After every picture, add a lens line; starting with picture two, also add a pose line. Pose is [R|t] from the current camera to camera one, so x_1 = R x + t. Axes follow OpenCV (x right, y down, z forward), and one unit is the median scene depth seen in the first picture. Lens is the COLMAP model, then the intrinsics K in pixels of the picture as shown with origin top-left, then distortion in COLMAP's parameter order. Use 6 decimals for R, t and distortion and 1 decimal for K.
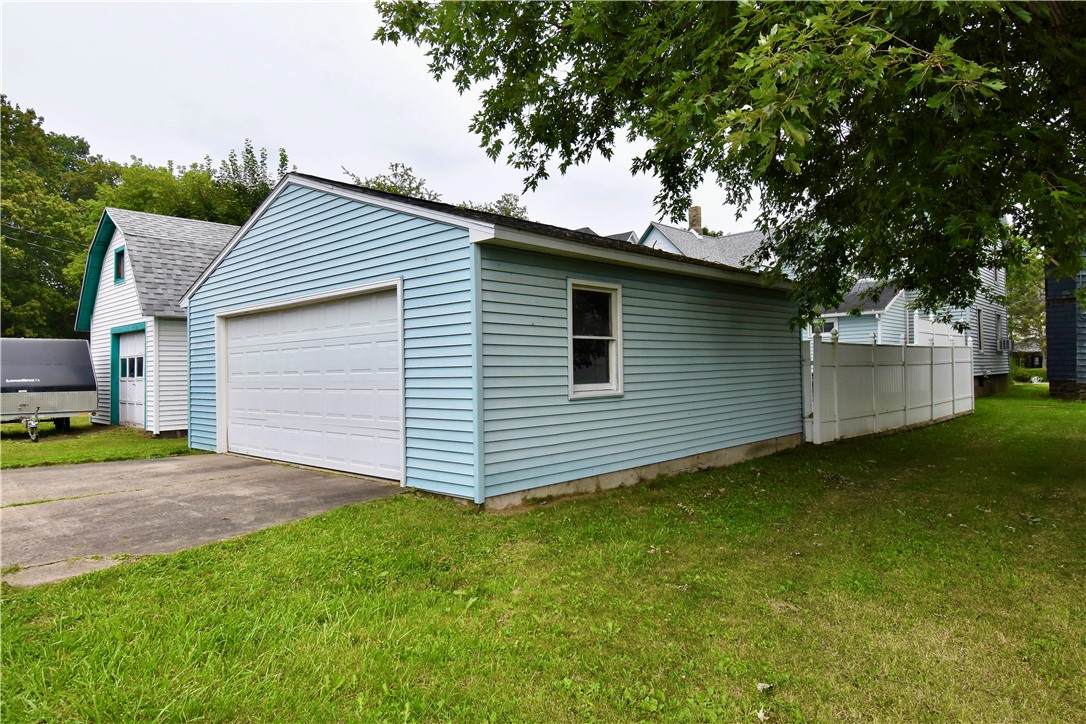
lens RADIAL K [[665.6, 0, 542.5], [0, 665.6, 364.1], [0, 0, 1]] dist [-0.000561, 0.000047]
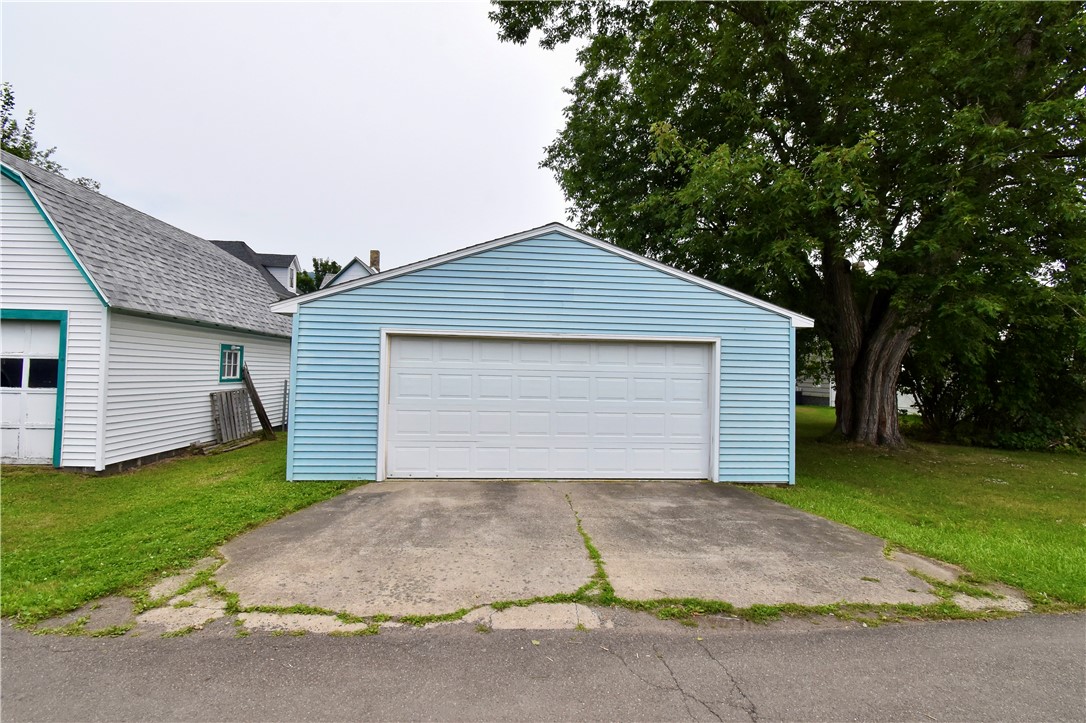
lens RADIAL K [[475.2, 0, 542.7], [0, 475.2, 360.2], [0, 0, 1]] dist [-0.001728, -0.001426]
pose [[0.673377, 0.046476, 0.737837, -1.196552], [-0.040781, 0.998838, -0.025698, -0.037344], [-0.738174, -0.012785, 0.674489, 0.569789]]
